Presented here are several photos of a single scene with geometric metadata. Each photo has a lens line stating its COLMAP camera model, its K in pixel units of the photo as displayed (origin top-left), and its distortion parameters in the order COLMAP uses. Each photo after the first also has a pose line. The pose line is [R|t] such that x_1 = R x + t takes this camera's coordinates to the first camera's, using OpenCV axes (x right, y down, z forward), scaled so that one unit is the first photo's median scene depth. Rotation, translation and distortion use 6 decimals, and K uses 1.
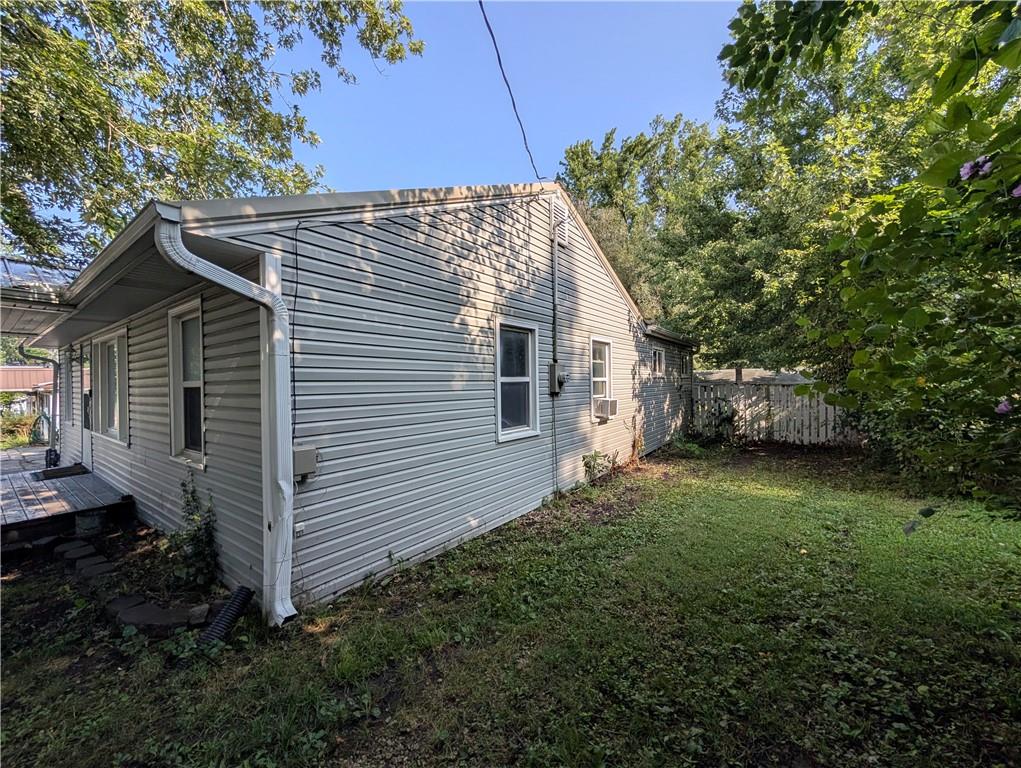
lens RADIAL K [[395.7, 0, 519.2], [0, 395.7, 380.7], [0, 0, 1]] dist [0.000718, 0.000445]
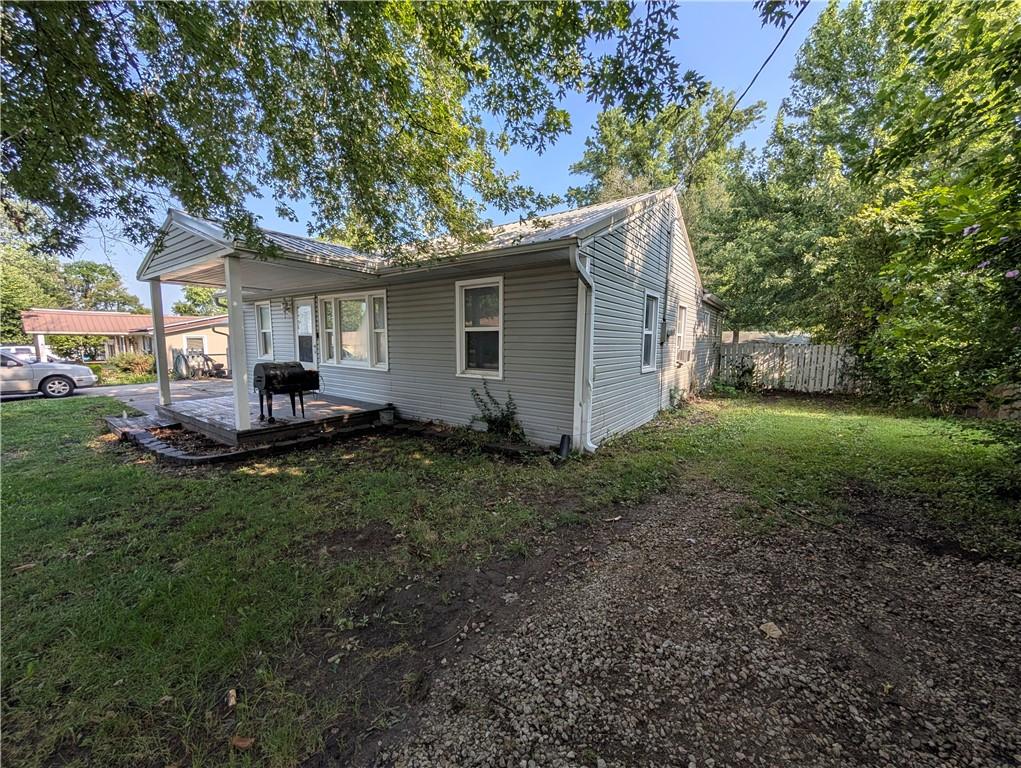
lens RADIAL K [[395.7, 0, 502.4], [0, 395.7, 386.3], [0, 0, 1]] dist [0.000718, 0.000445]
pose [[0.999661, 0.021068, 0.015310, -0.307940], [-0.022734, 0.992717, 0.118304, 0.019020], [-0.012707, -0.118612, 0.992859, -0.262550]]
